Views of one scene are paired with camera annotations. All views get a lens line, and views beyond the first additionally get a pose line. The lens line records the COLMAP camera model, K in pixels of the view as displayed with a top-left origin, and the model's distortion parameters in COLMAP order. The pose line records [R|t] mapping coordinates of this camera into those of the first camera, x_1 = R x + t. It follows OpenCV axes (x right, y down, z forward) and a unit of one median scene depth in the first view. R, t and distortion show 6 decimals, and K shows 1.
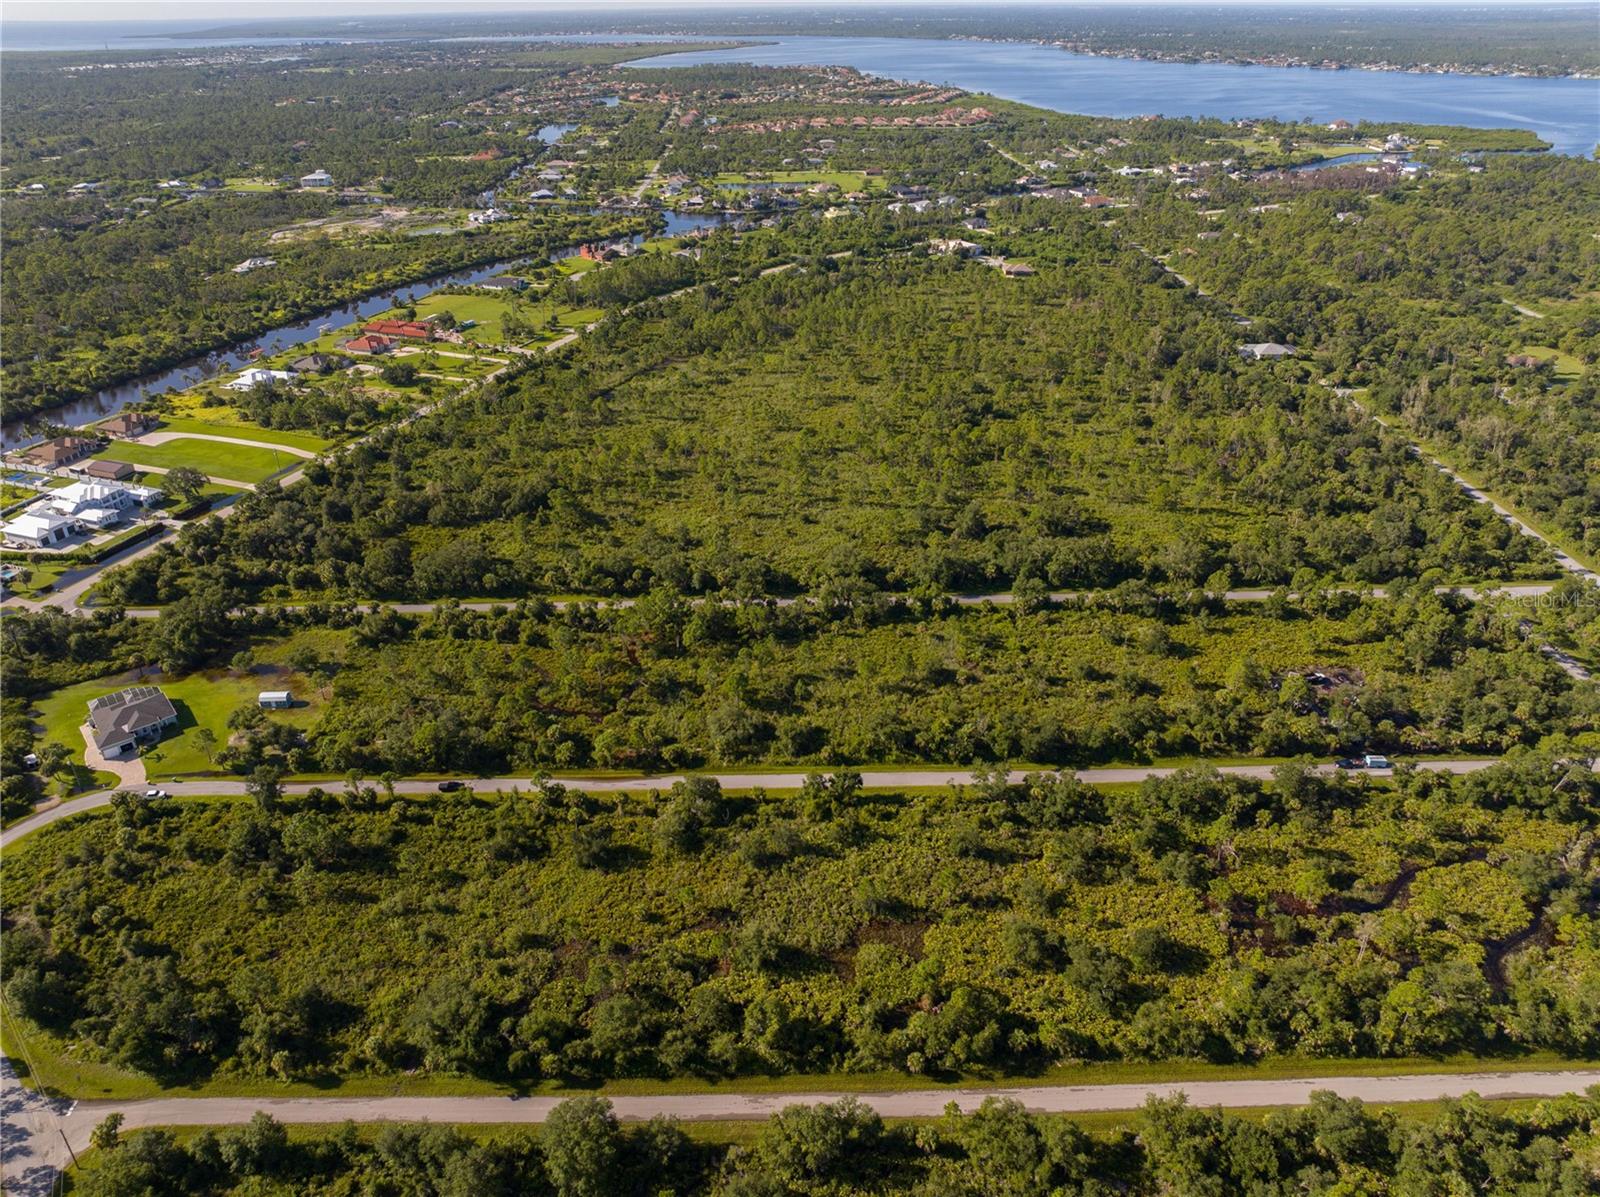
lens RADIAL K [[1124.8, 0, 800.1], [0, 1124.8, 596.5], [0, 0, 1]] dist [-0.006047, 0.005901]
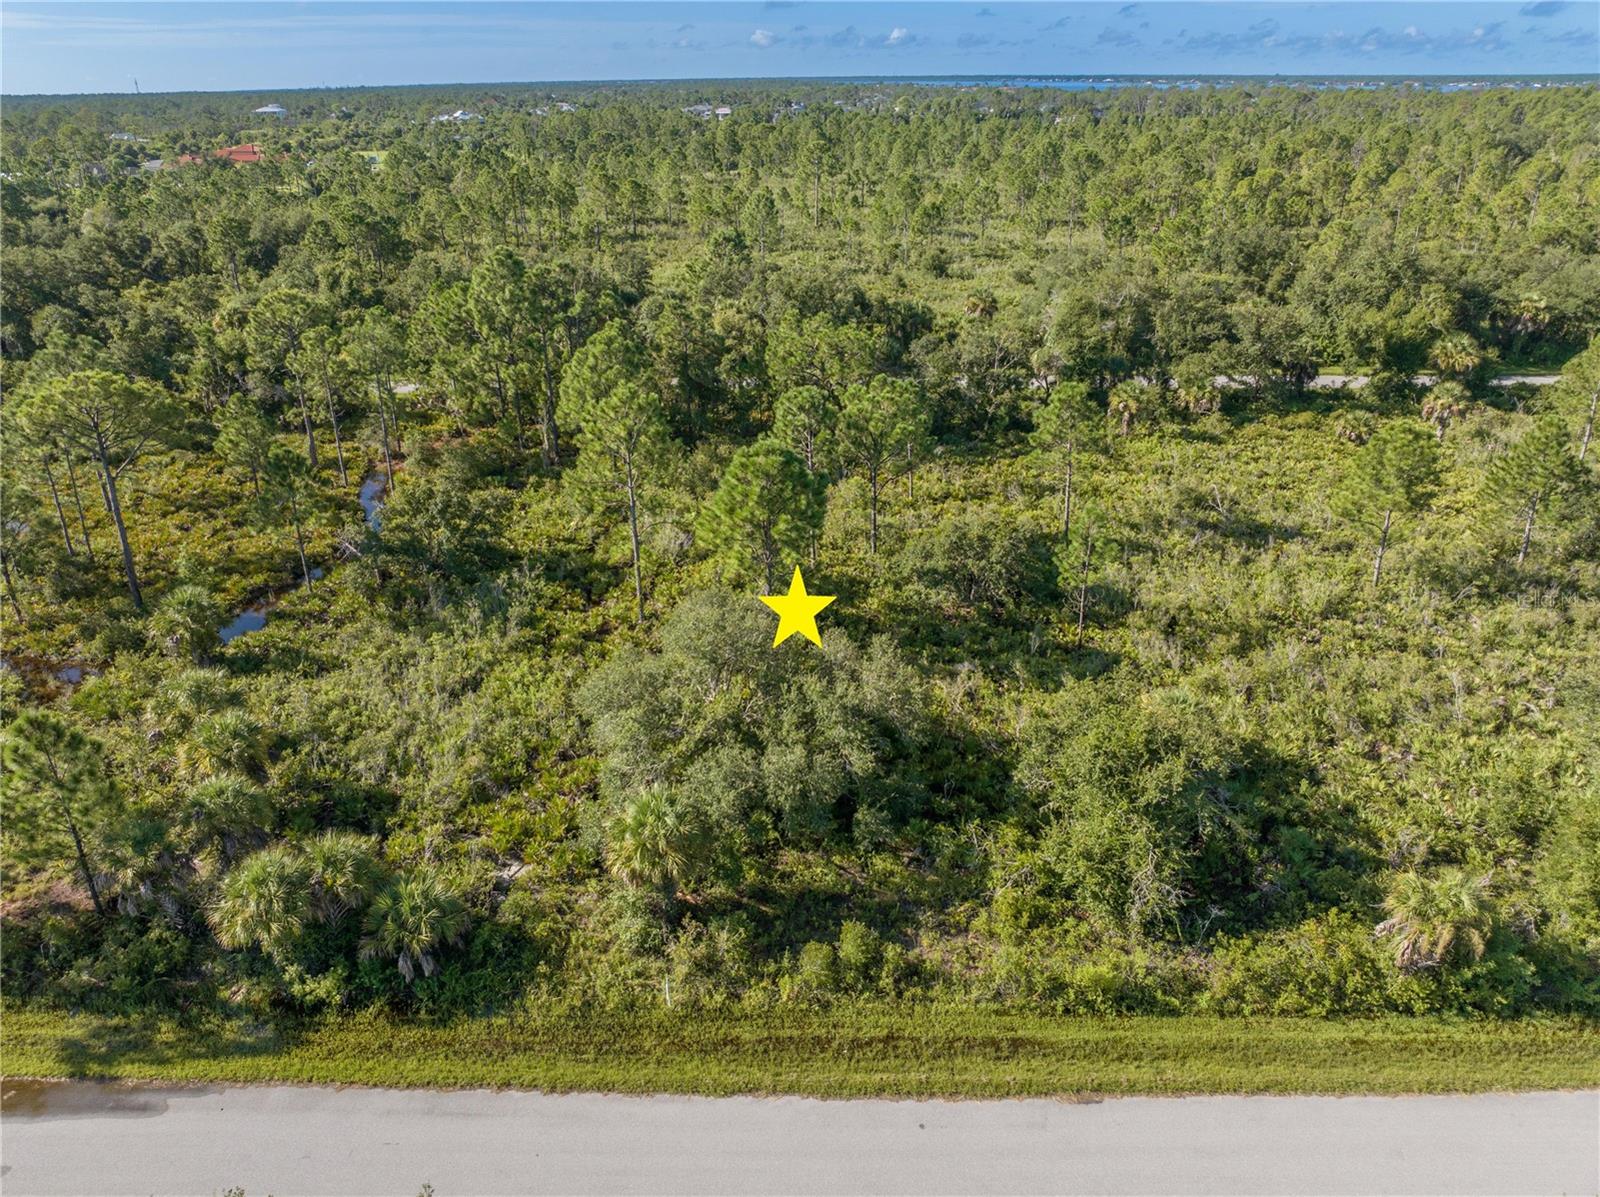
lens RADIAL K [[1124.8, 0, 799.8], [0, 1124.8, 601.4], [0, 0, 1]] dist [-0.006047, 0.005901]
pose [[0.999520, 0.011901, -0.028608, -0.047110], [-0.013384, 0.998545, -0.052230, 0.106533], [0.027945, 0.052588, 0.998225, 0.846883]]
